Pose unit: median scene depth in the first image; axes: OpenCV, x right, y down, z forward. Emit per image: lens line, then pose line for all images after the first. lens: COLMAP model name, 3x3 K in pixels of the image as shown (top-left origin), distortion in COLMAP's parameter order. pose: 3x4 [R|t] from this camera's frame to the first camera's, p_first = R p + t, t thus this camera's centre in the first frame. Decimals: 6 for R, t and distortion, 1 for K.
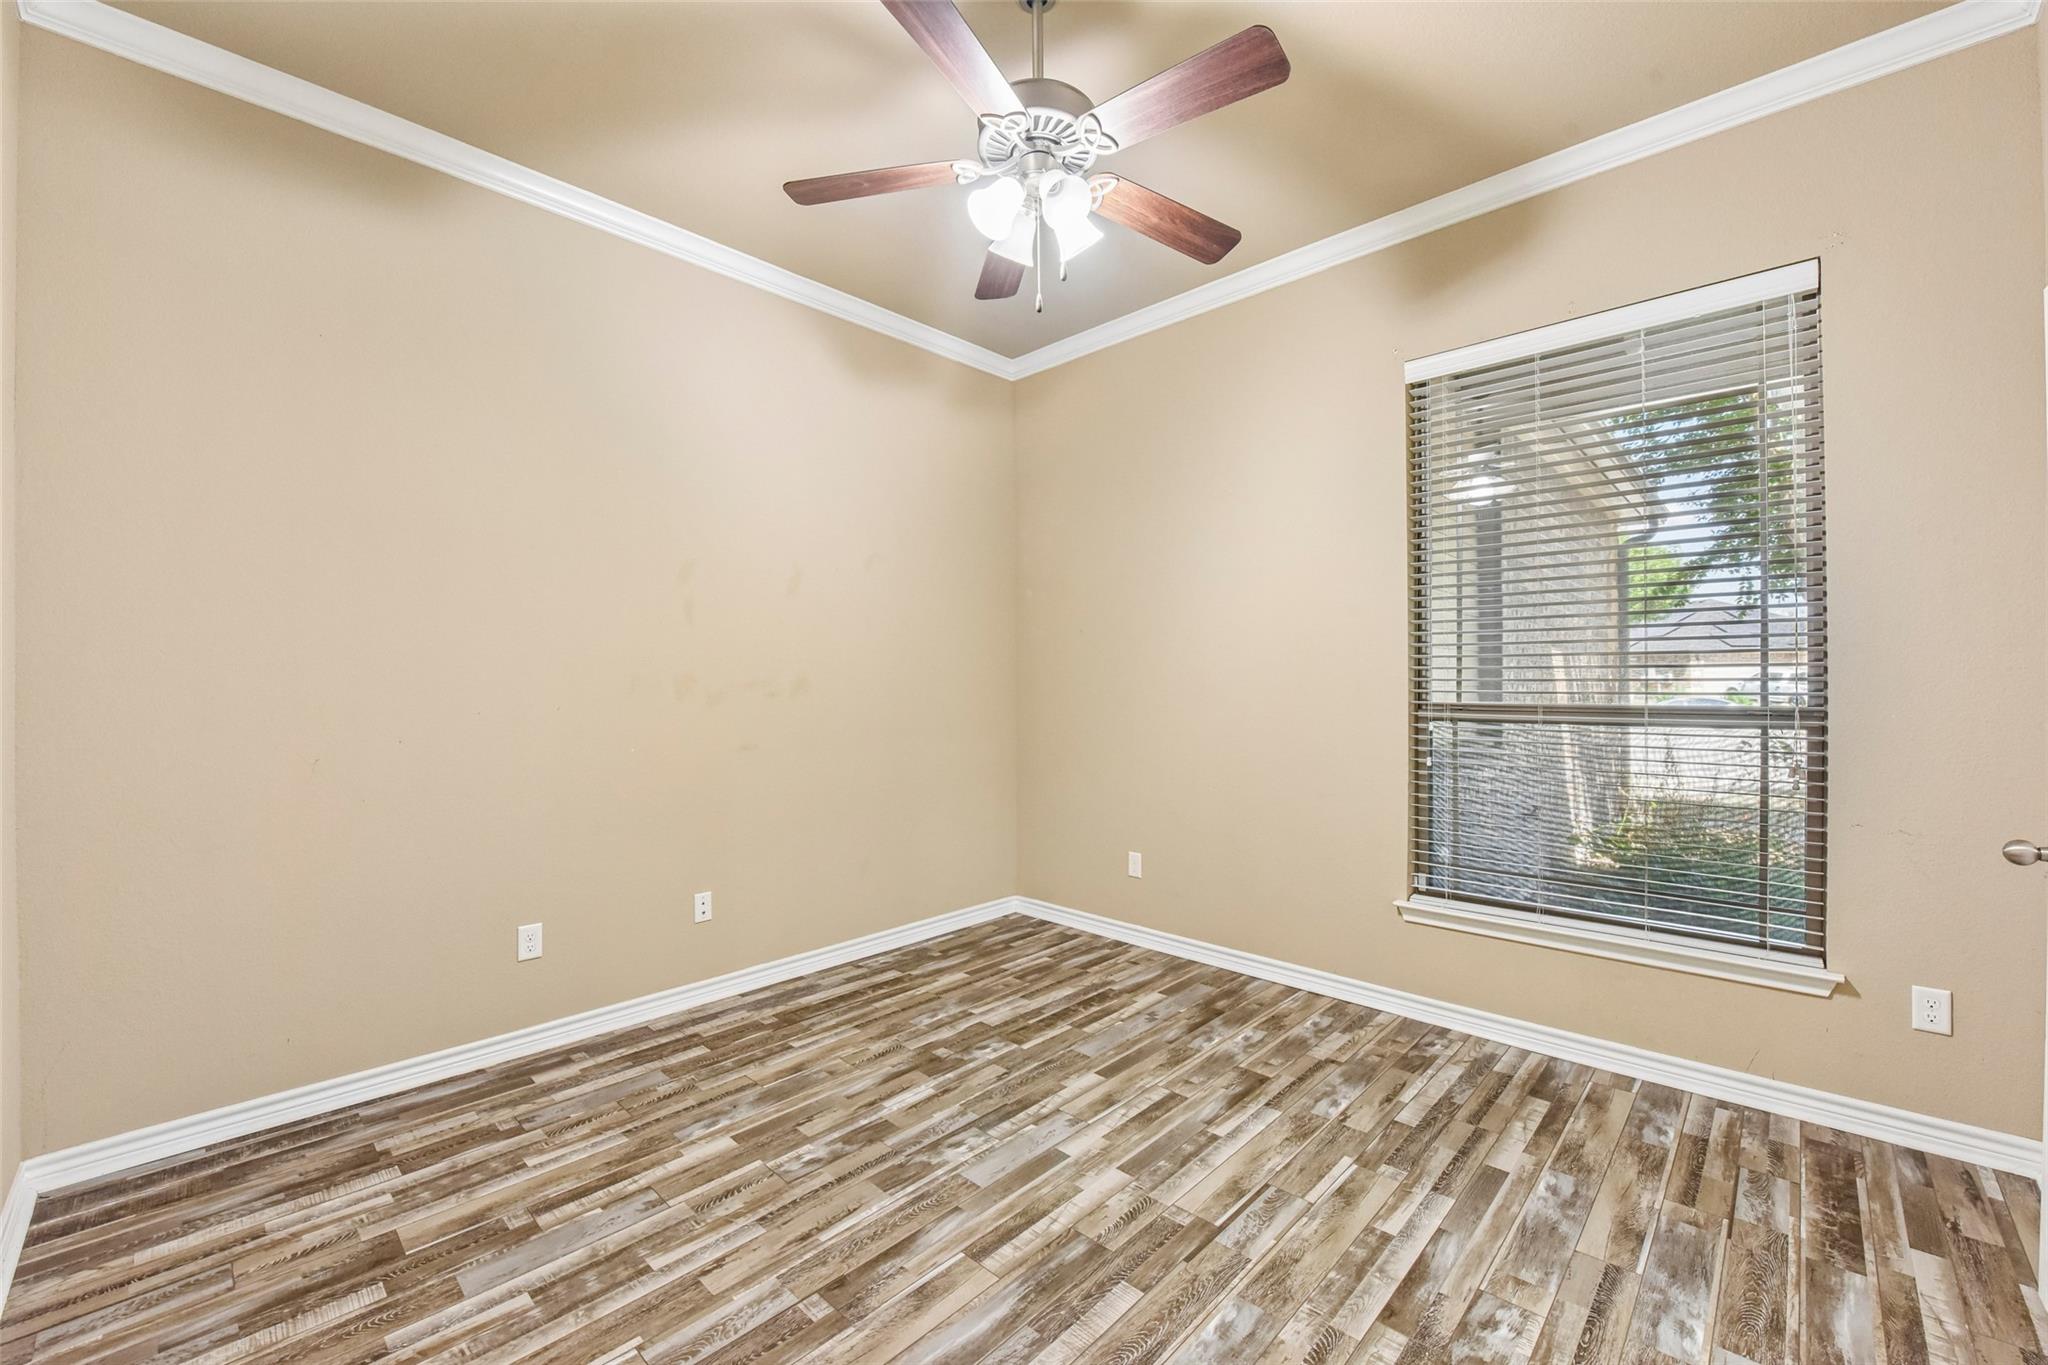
lens RADIAL K [[816.3, 0, 1035.1], [0, 816.3, 683.7], [0, 0, 1]] dist [-0.017295, -0.001013]
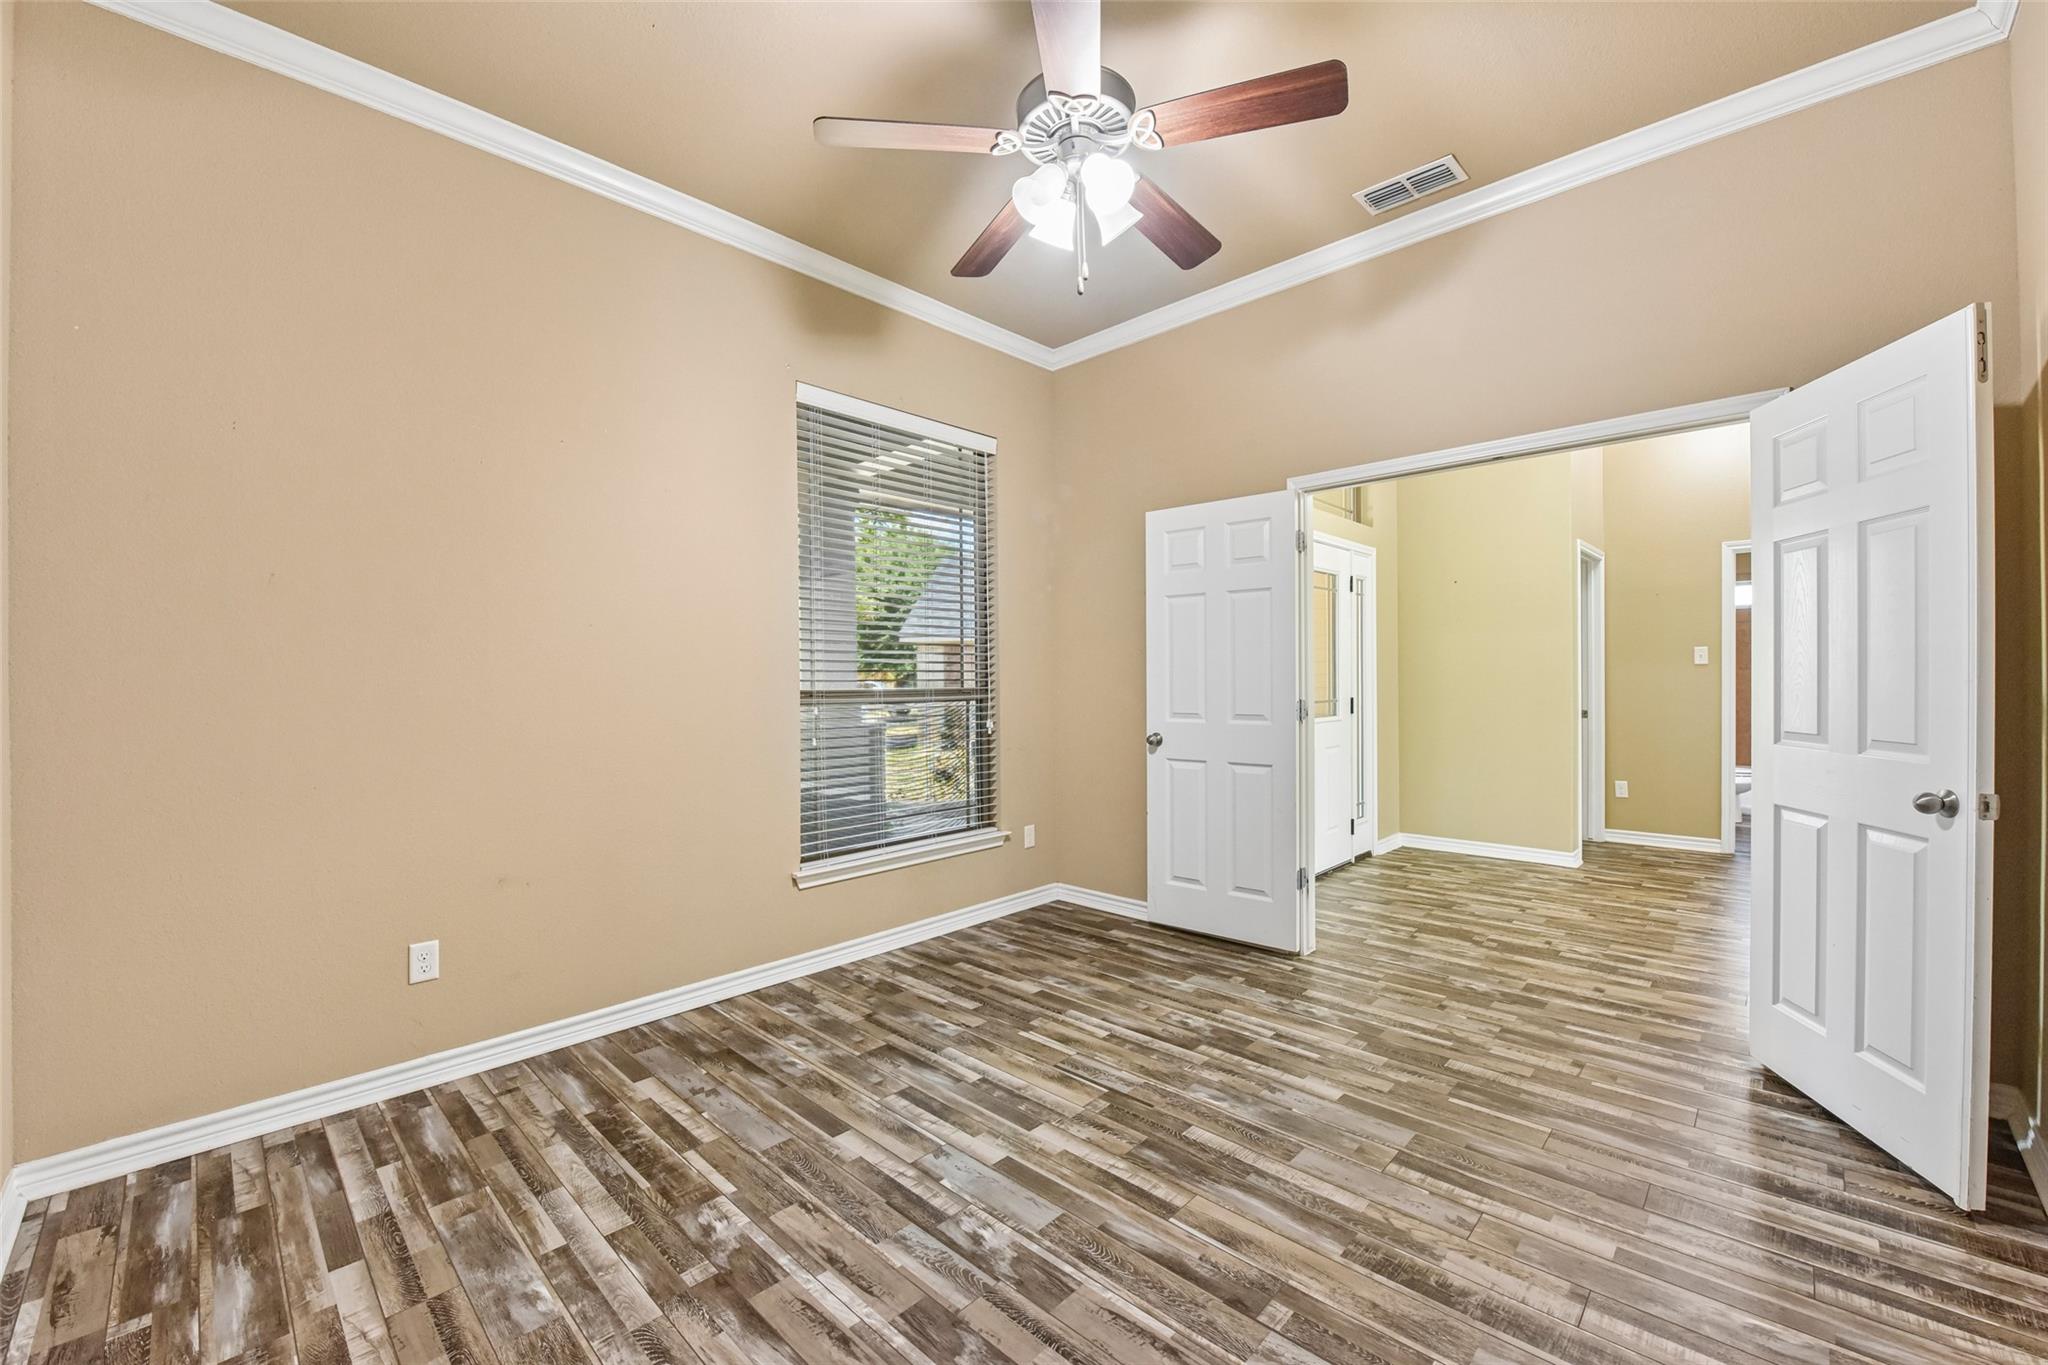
lens RADIAL K [[816.3, 0, 1035.1], [0, 816.3, 683.7], [0, 0, 1]] dist [-0.017295, -0.001013]
pose [[0.009635, -0.003846, 0.999946, -0.746029], [0.014083, 0.999894, 0.003711, 0.015684], [-0.999854, 0.014047, 0.009688, 0.773932]]
